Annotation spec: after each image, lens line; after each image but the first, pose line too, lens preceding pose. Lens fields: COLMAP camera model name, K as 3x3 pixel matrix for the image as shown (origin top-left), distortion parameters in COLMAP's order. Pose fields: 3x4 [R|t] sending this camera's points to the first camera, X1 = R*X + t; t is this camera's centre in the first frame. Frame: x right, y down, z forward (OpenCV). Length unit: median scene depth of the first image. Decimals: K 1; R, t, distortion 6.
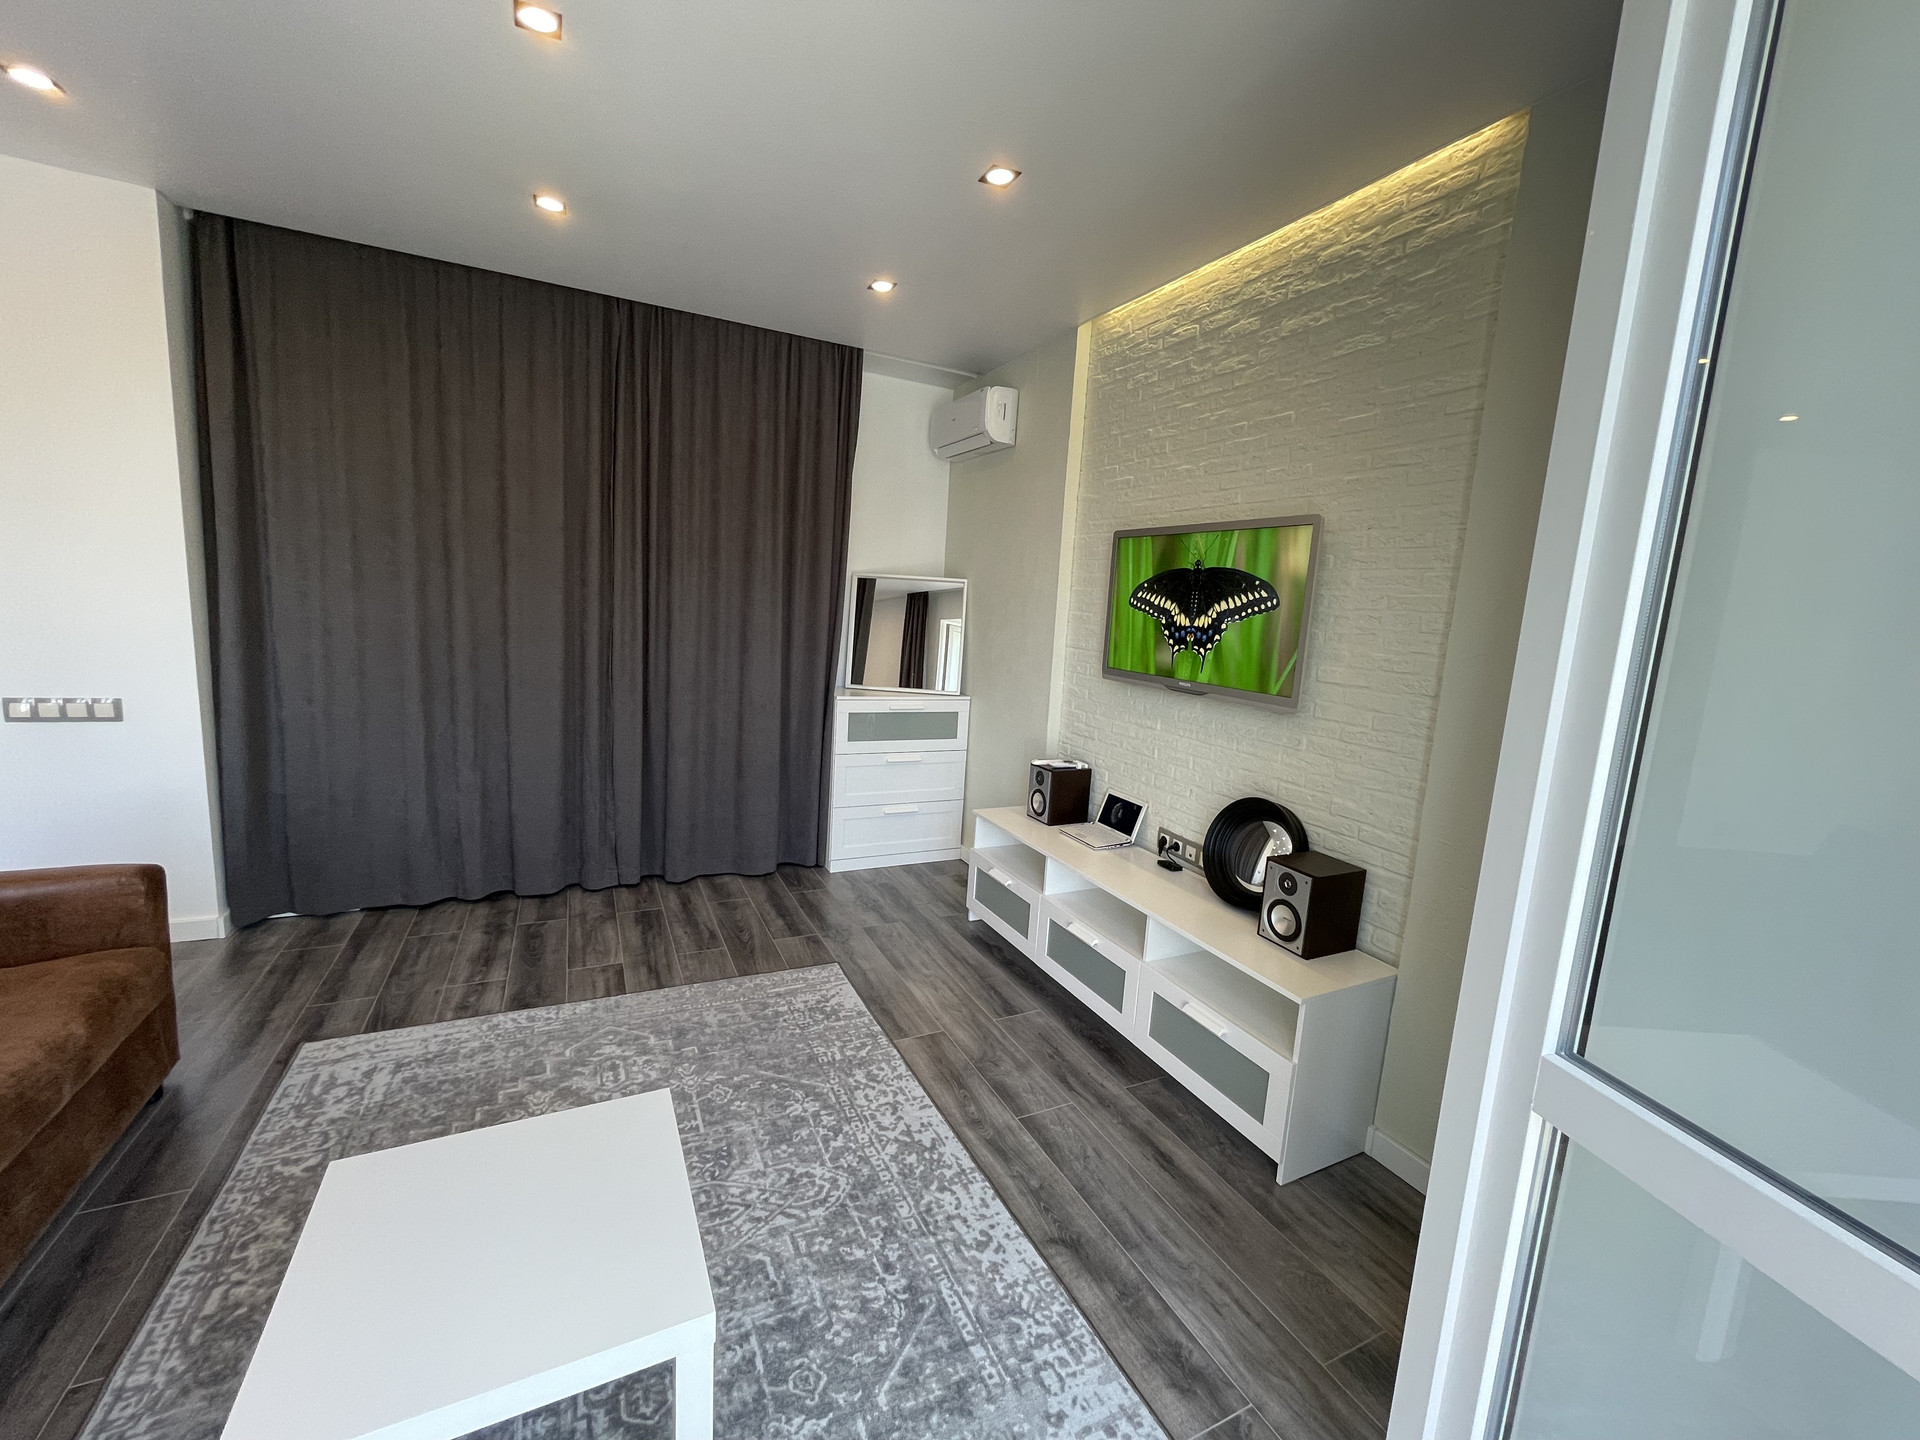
lens RADIAL K [[775.2, 0, 963.7], [0, 775.2, 718.9], [0, 0, 1]] dist [-0.005944, 0.000751]
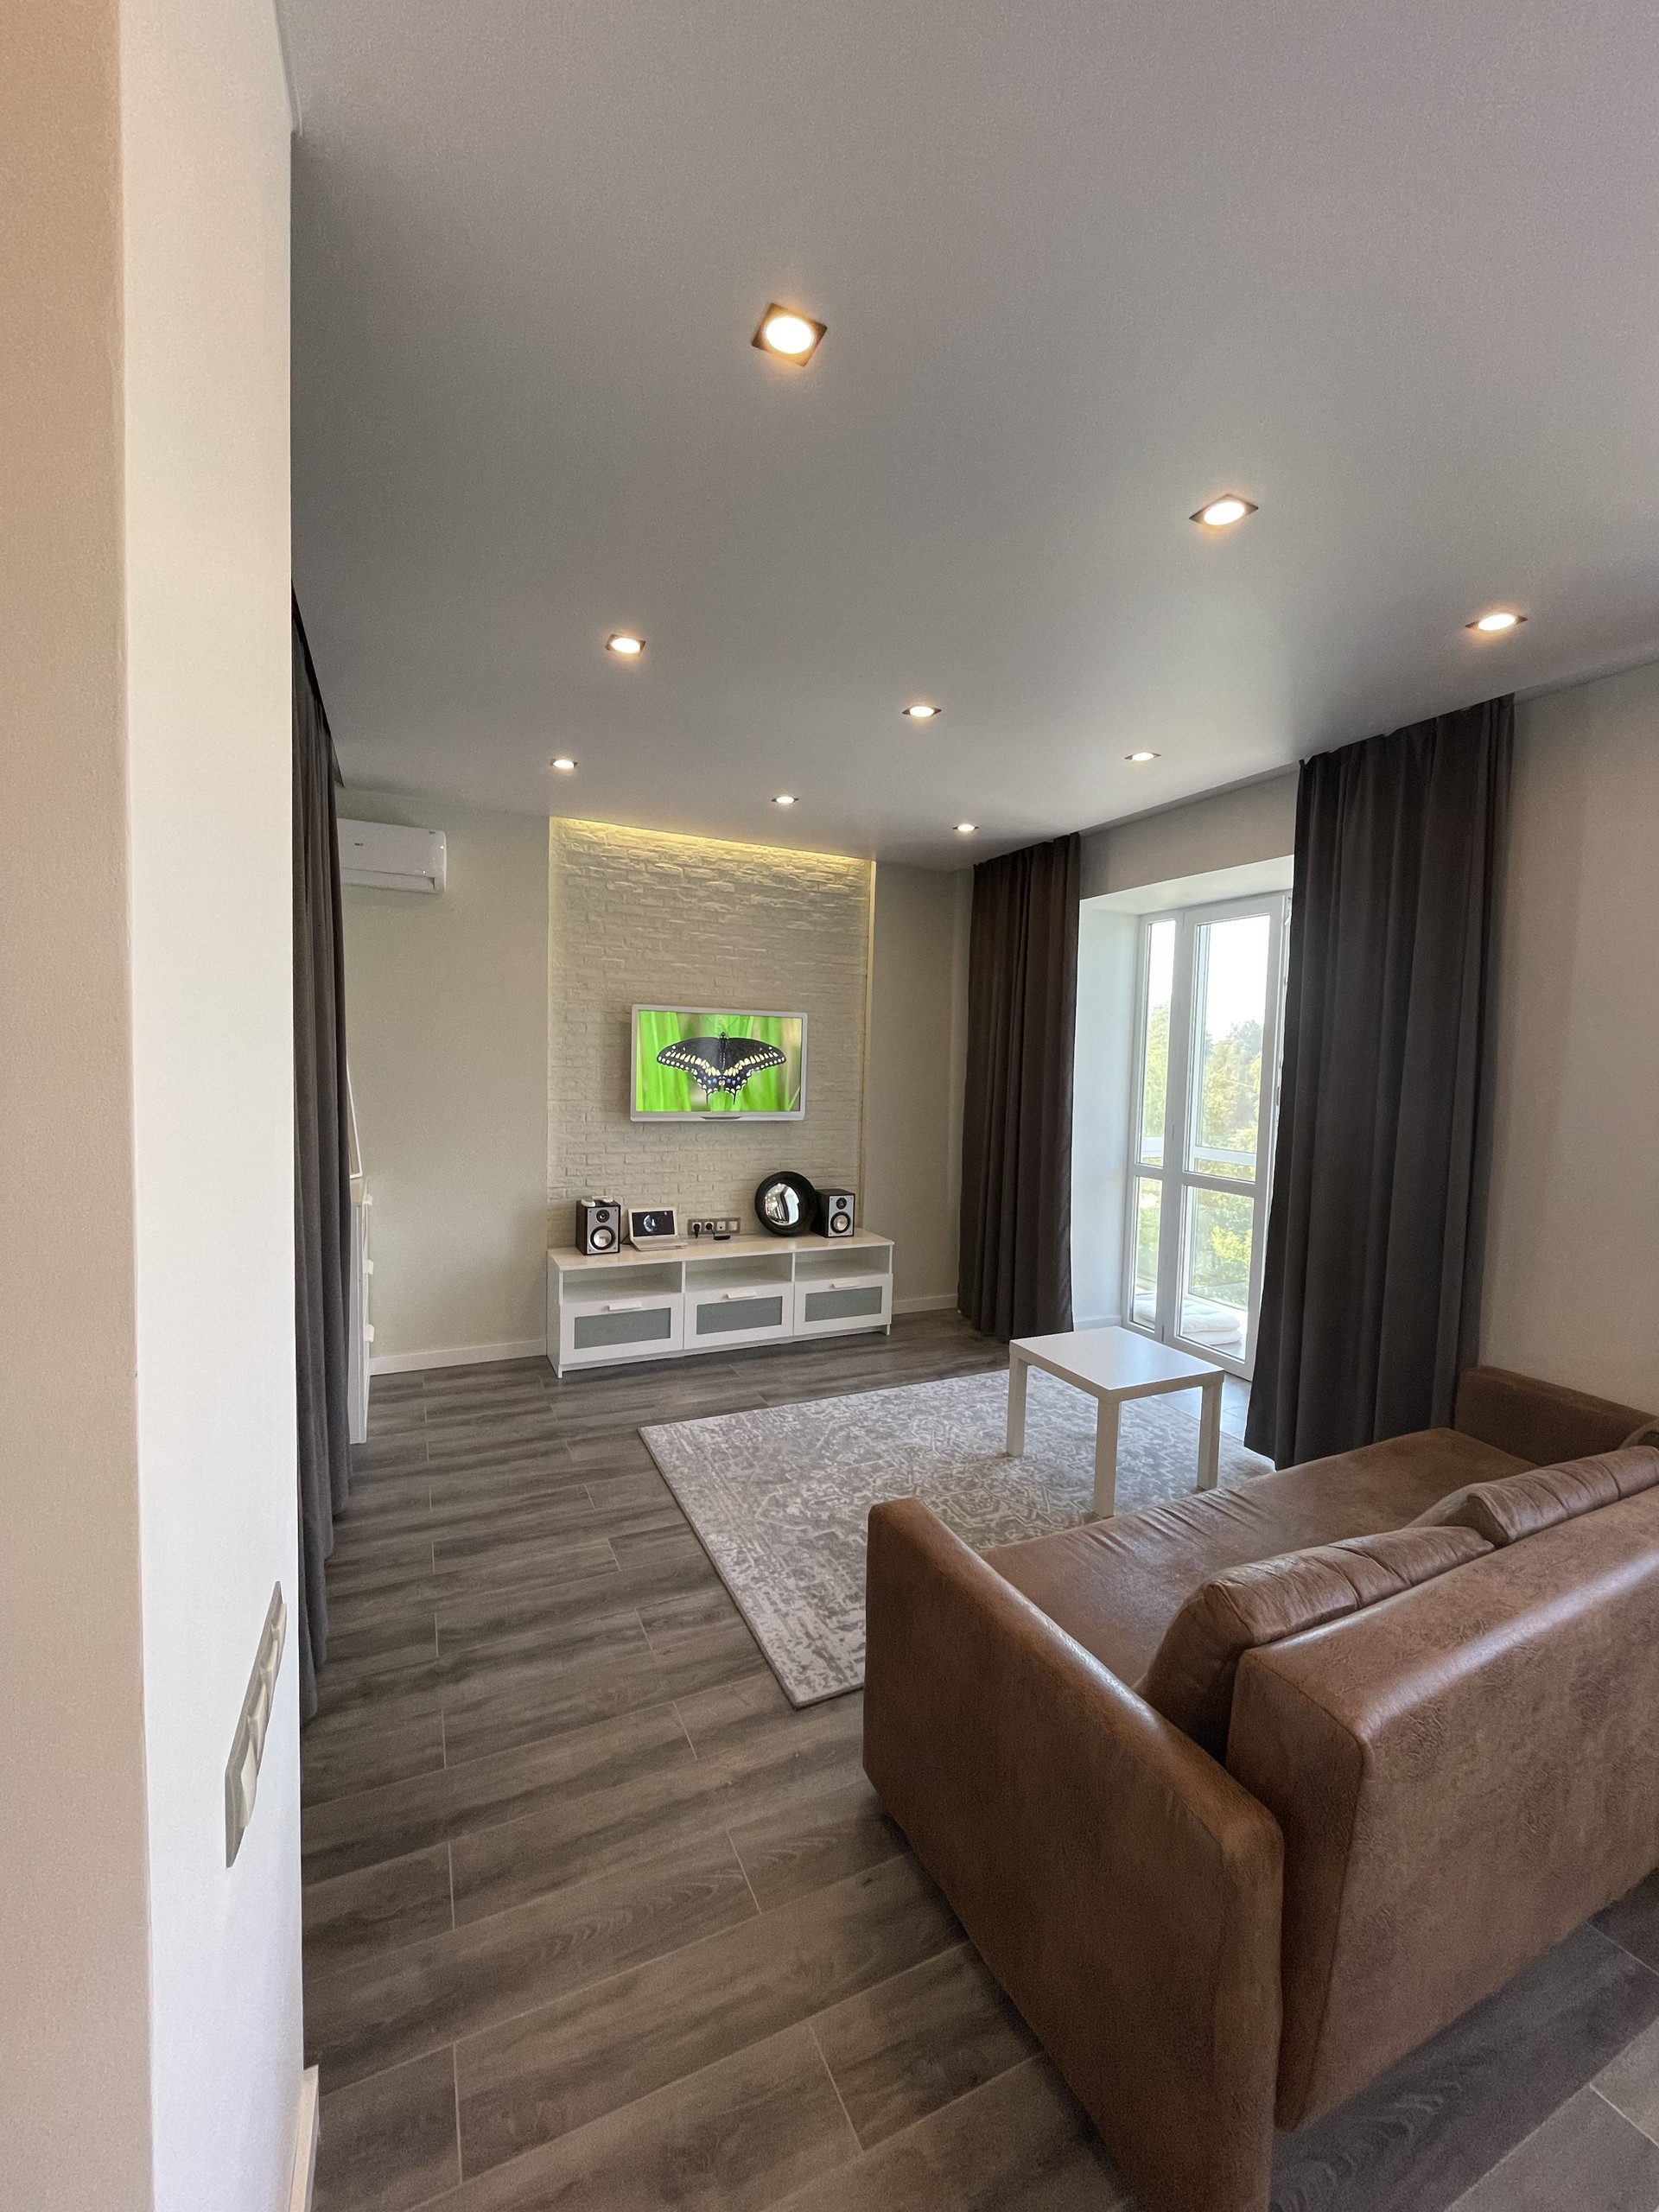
lens RADIAL K [[893.0, 0, 834.7], [0, 893.0, 1105.9], [0, 0, 1]] dist [-0.005944, 0.000751]
pose [[0.010751, -0.117330, 0.993035, -1.481958], [0.123412, 0.985655, 0.115122, -0.241031], [-0.992297, 0.121315, 0.025076, 0.766526]]
